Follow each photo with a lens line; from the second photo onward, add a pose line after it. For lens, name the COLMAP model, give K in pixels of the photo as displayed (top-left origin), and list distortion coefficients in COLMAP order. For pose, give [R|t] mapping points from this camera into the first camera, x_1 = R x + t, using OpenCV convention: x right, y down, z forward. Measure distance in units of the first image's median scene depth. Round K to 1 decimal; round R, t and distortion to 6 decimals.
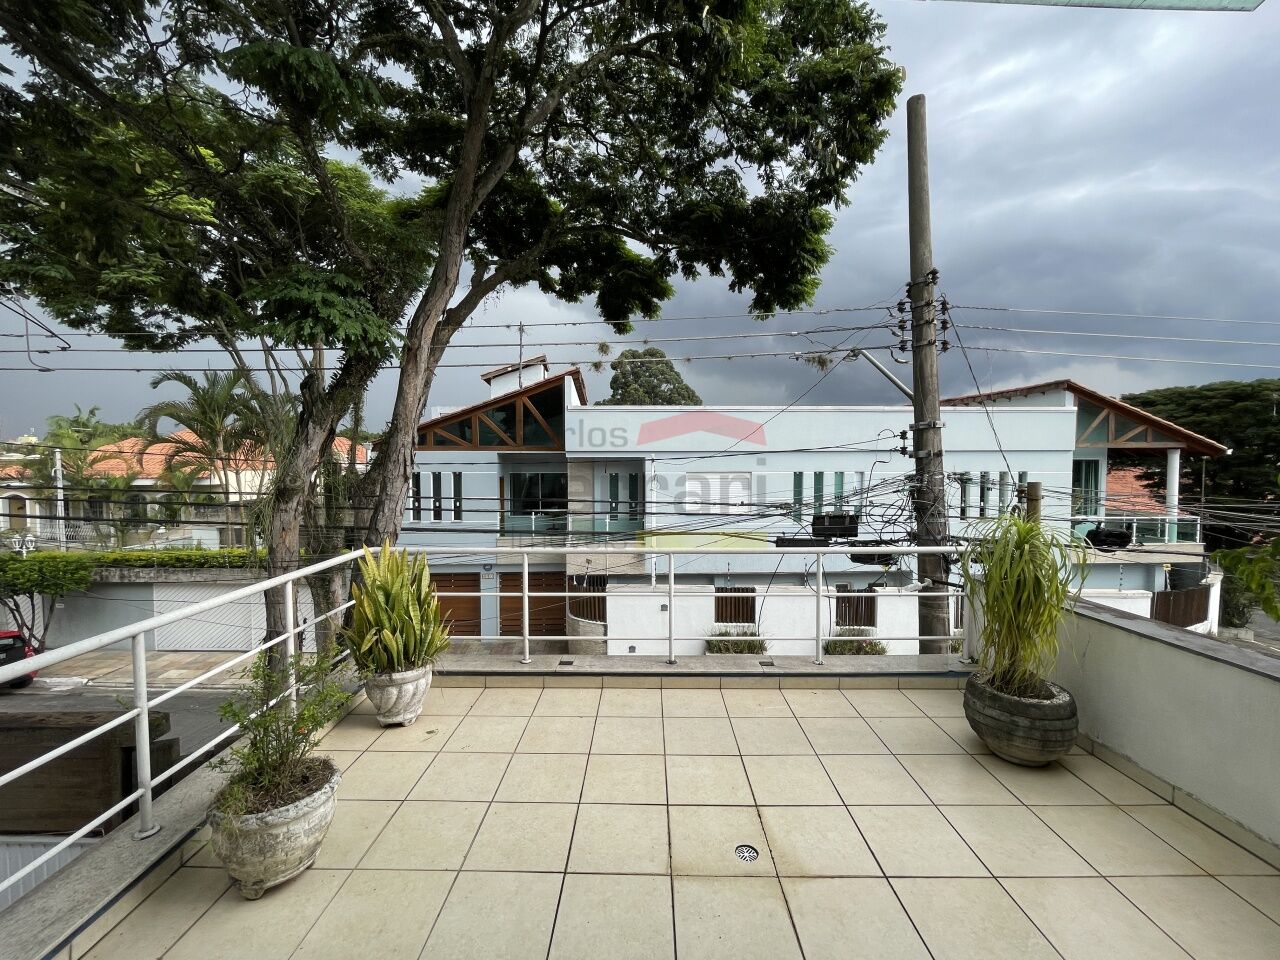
lens RADIAL K [[518.5, 0, 643.3], [0, 518.5, 479.1], [0, 0, 1]] dist [0.000041, -0.001699]
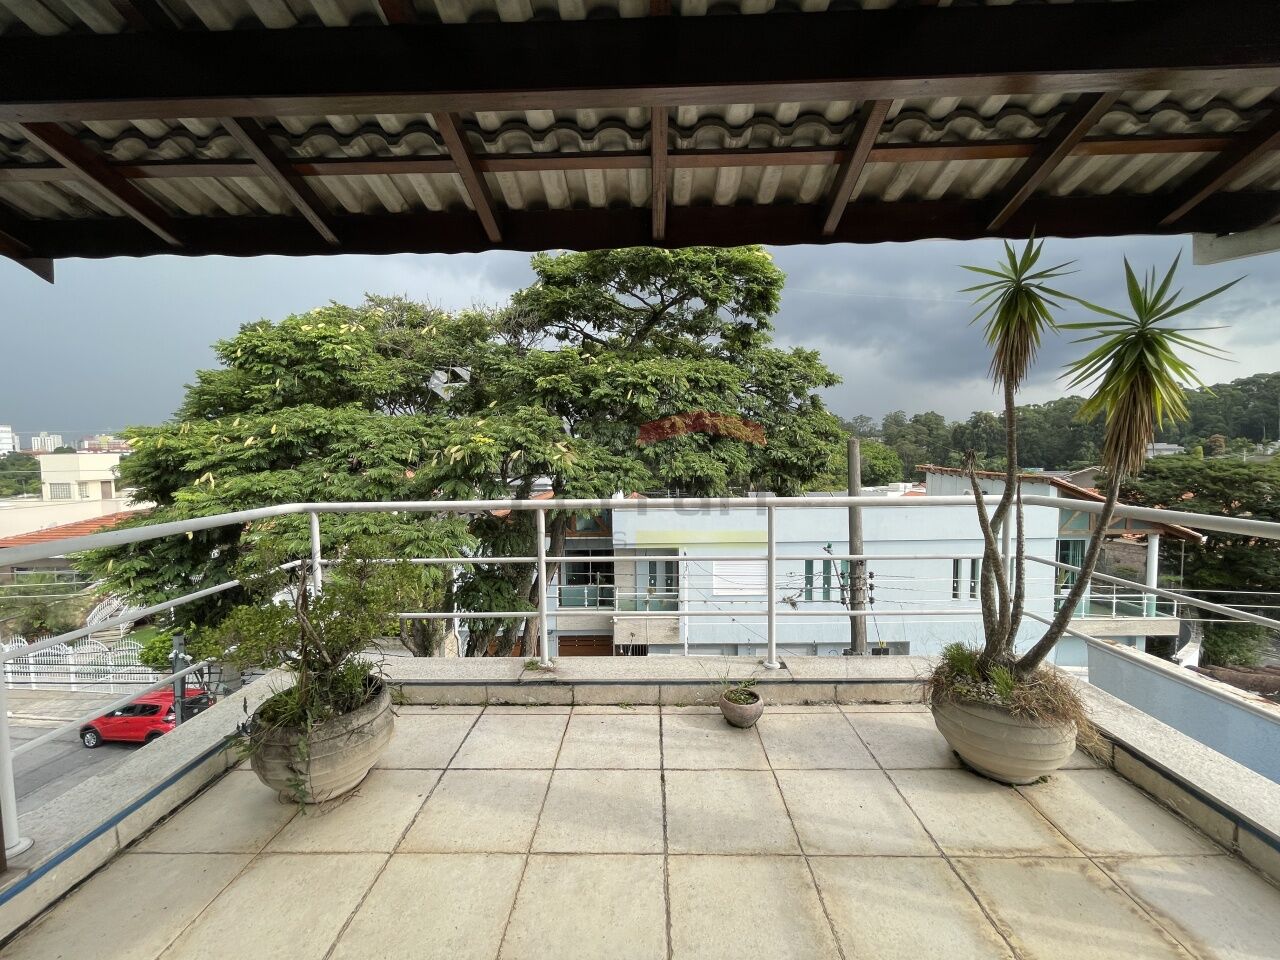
lens RADIAL K [[518.5, 0, 644.2], [0, 518.5, 482.5], [0, 0, 1]] dist [0.000041, -0.001699]
pose [[0.997922, -0.003776, -0.064329, 0.001242], [0.005475, 0.999640, 0.026258, -0.222241], [0.064207, -0.026556, 0.997583, -0.197595]]
